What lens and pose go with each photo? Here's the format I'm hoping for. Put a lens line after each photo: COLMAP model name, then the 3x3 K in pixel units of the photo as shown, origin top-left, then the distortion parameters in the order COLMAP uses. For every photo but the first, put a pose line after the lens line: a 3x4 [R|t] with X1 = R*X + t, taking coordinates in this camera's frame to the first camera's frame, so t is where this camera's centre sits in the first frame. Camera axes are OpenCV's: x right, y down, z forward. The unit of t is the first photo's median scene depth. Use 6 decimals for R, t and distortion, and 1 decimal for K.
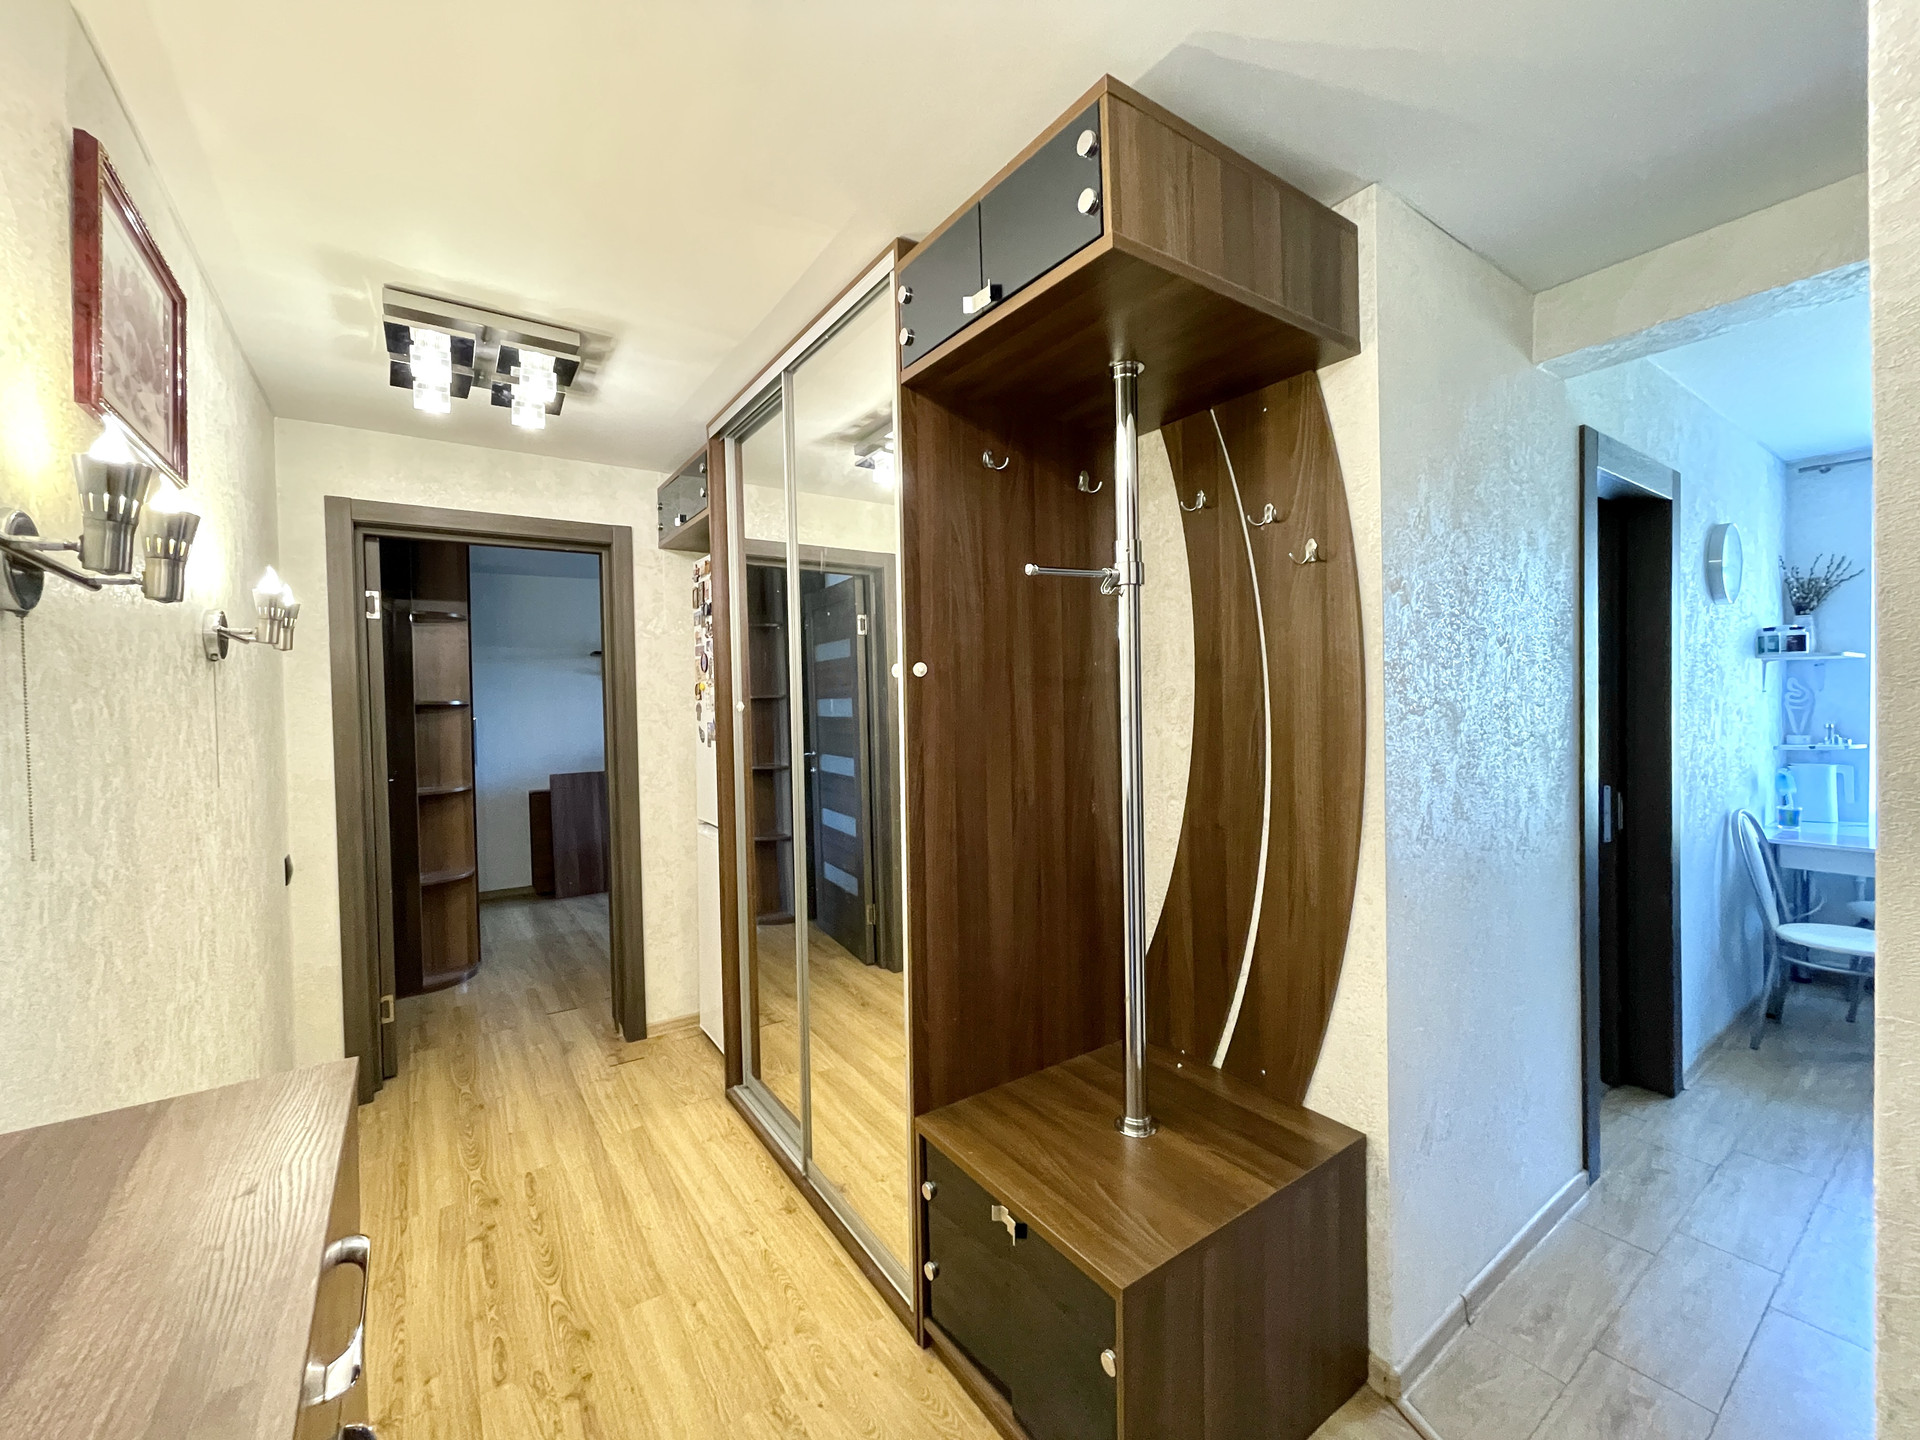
lens RADIAL K [[780.8, 0, 954.6], [0, 780.8, 720.4], [0, 0, 1]] dist [-0.001995, 0.000626]
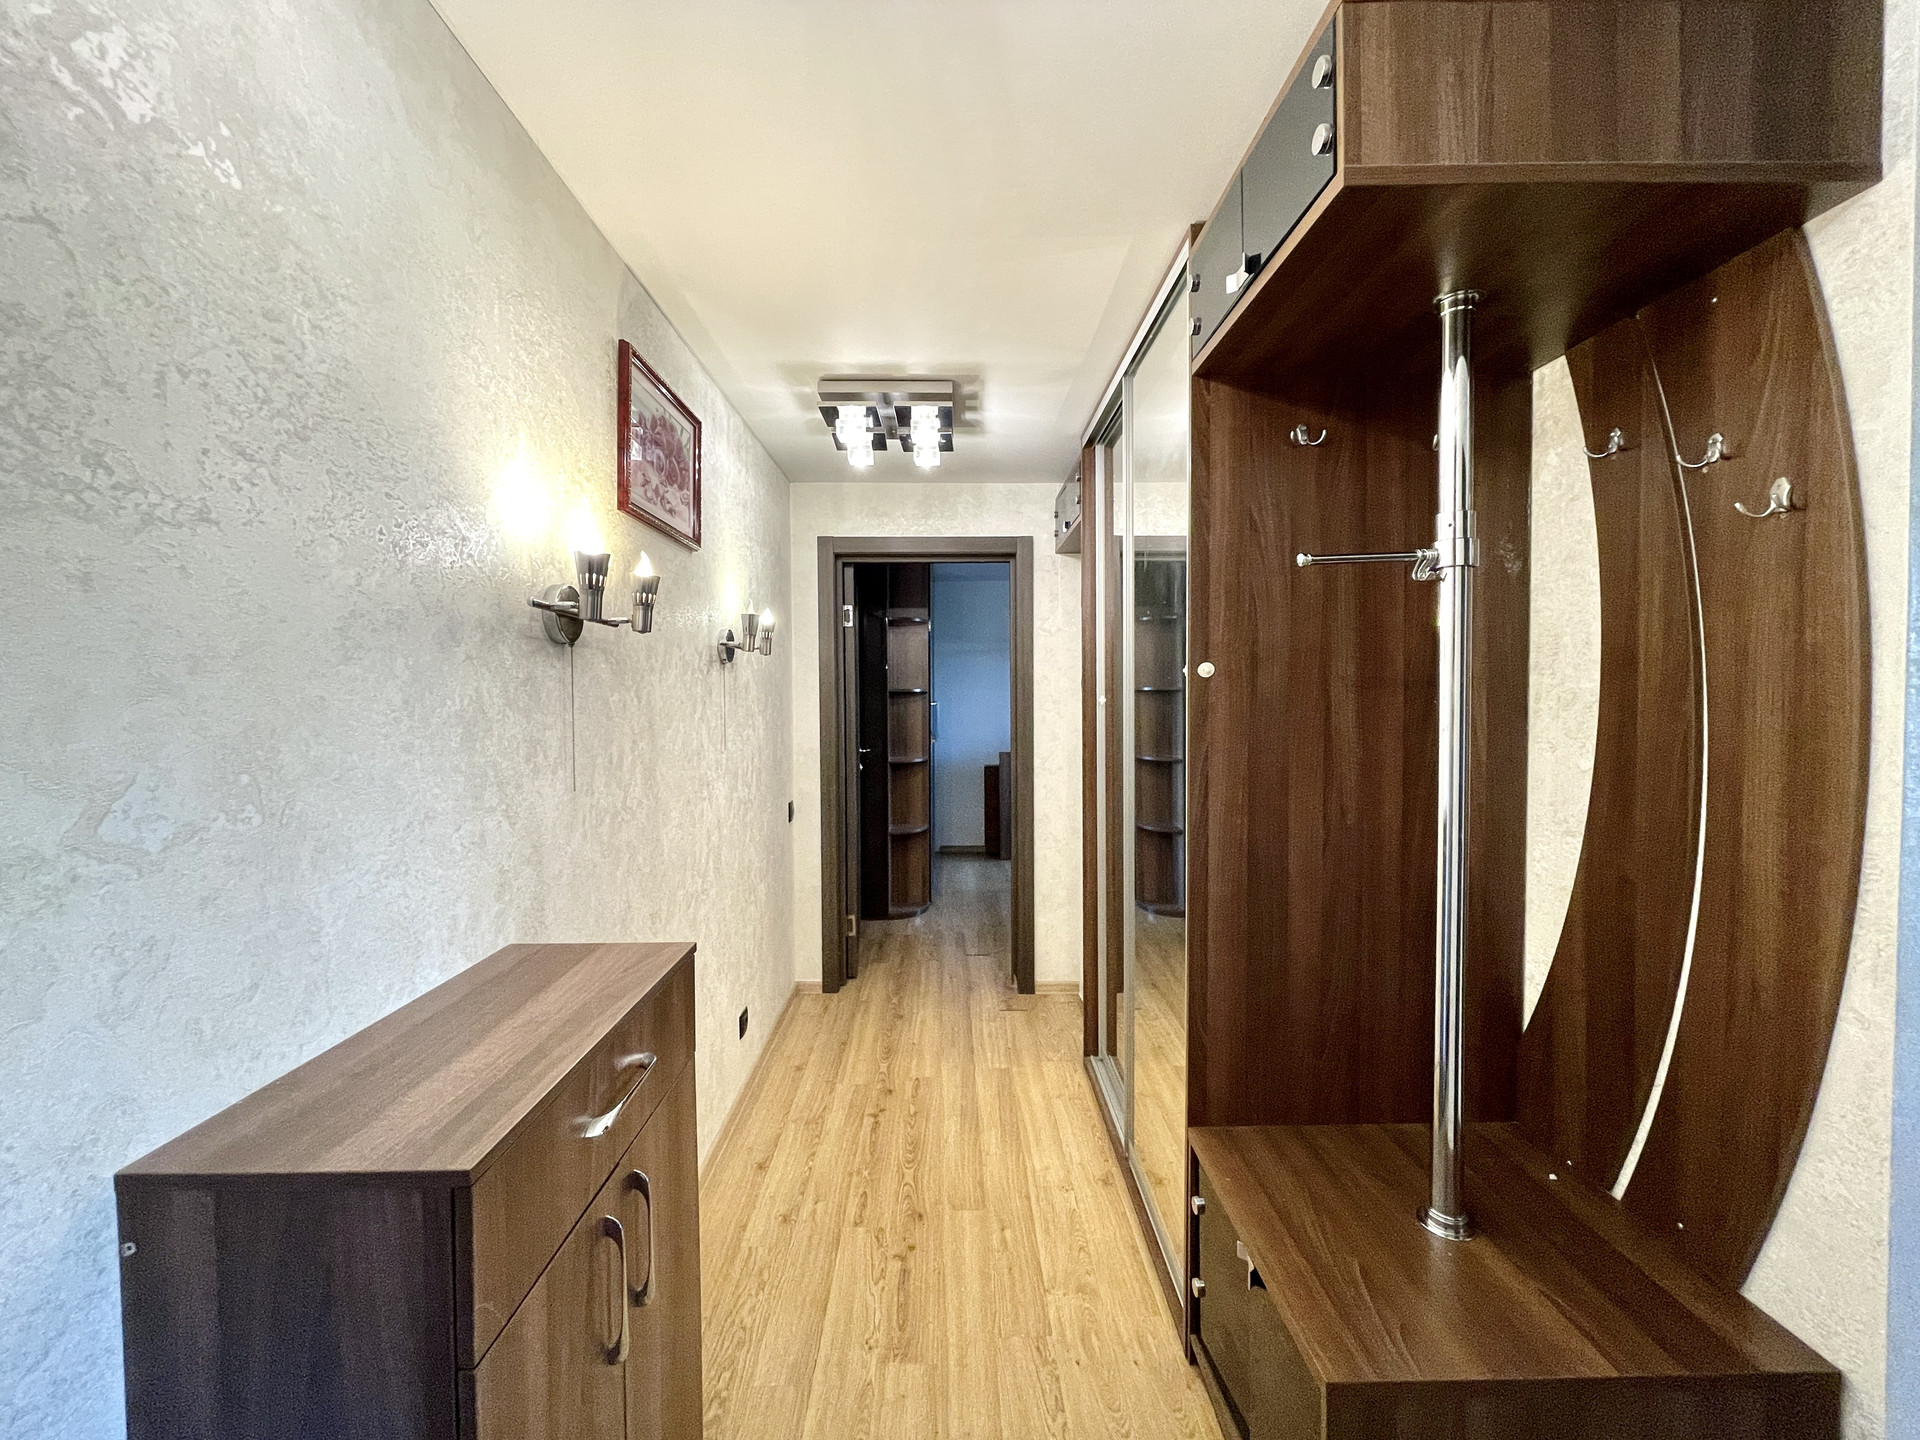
lens RADIAL K [[780.8, 0, 958.1], [0, 780.8, 720.9], [0, 0, 1]] dist [-0.001995, 0.000626]
pose [[0.828636, 0.035886, -0.558636, 0.234008], [-0.025500, 0.999327, 0.026370, -0.019314], [0.559207, -0.007606, 0.828993, 0.029866]]
